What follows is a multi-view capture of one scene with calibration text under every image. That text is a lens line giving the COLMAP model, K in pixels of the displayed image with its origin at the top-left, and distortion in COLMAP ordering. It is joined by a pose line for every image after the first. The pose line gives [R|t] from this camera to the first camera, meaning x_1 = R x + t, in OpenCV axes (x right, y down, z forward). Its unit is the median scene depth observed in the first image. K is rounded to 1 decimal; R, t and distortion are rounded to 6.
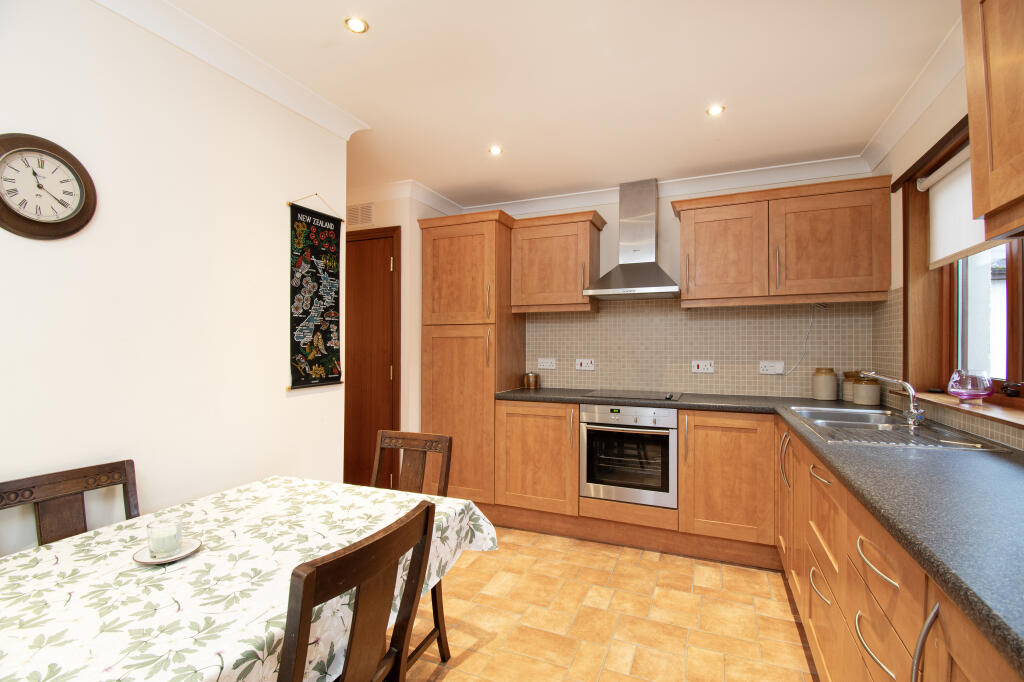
lens RADIAL K [[453.6, 0, 521.0], [0, 453.6, 335.0], [0, 0, 1]] dist [0.002628, -0.017159]
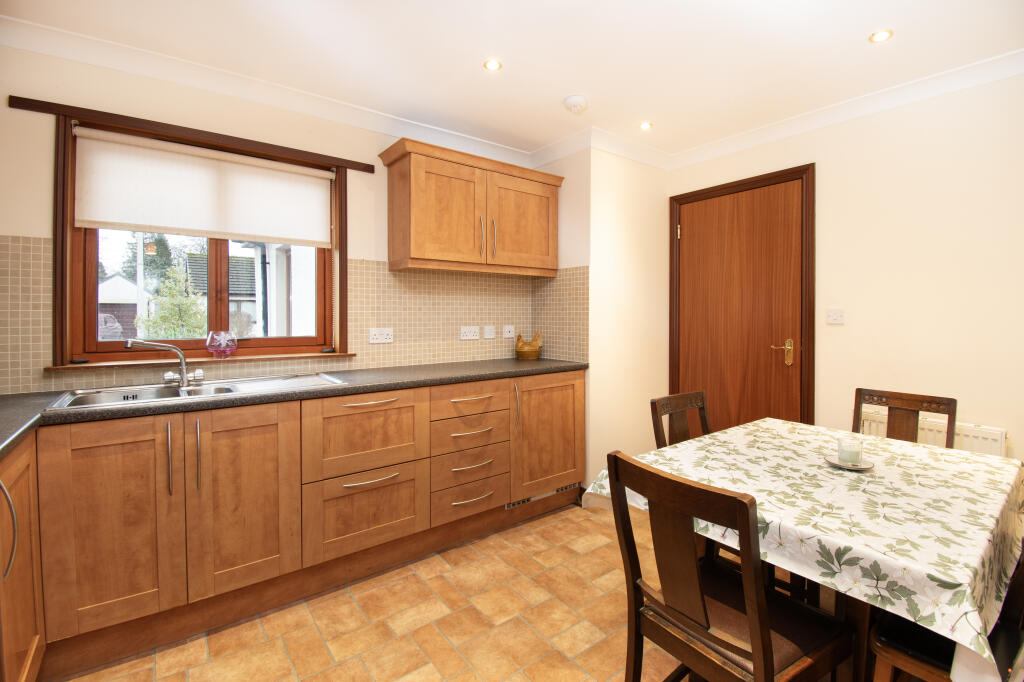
lens RADIAL K [[453.6, 0, 521.0], [0, 453.6, 335.0], [0, 0, 1]] dist [0.002628, -0.017159]
pose [[-0.873357, -0.021555, 0.486604, -0.297717], [-0.011239, 0.999646, 0.024110, 0.037398], [-0.486951, 0.015588, -0.873290, 1.378852]]
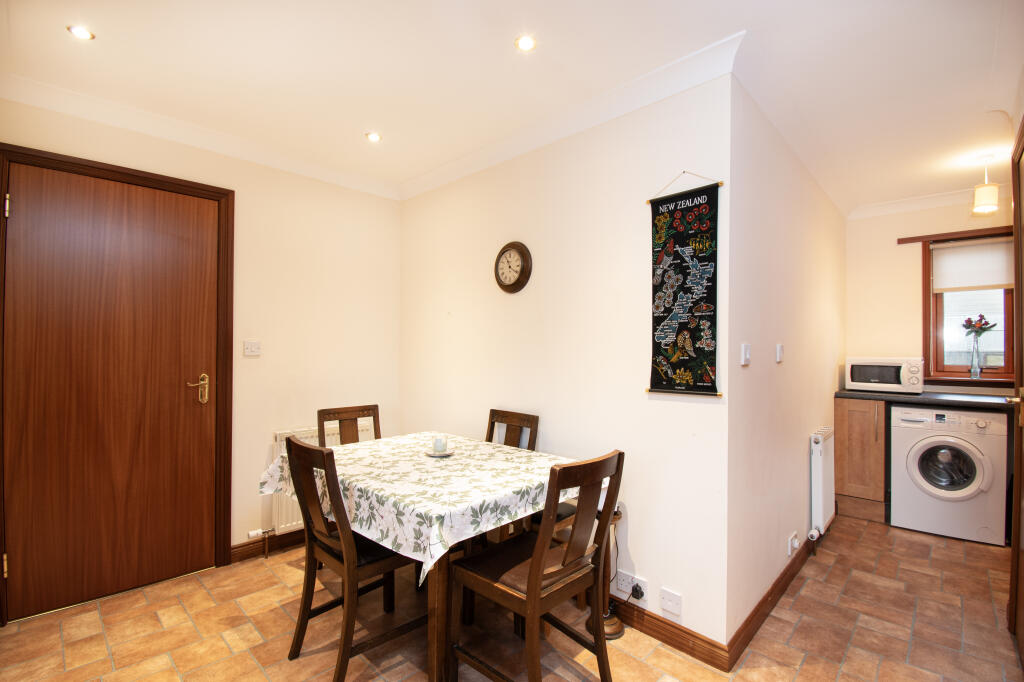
lens RADIAL K [[453.6, 0, 521.0], [0, 453.6, 335.0], [0, 0, 1]] dist [0.002628, -0.017159]
pose [[-0.341775, -0.030387, -0.939290, 0.478492], [0.014702, 0.999182, -0.037674, 0.030067], [0.939667, -0.026686, -0.341049, 1.029663]]
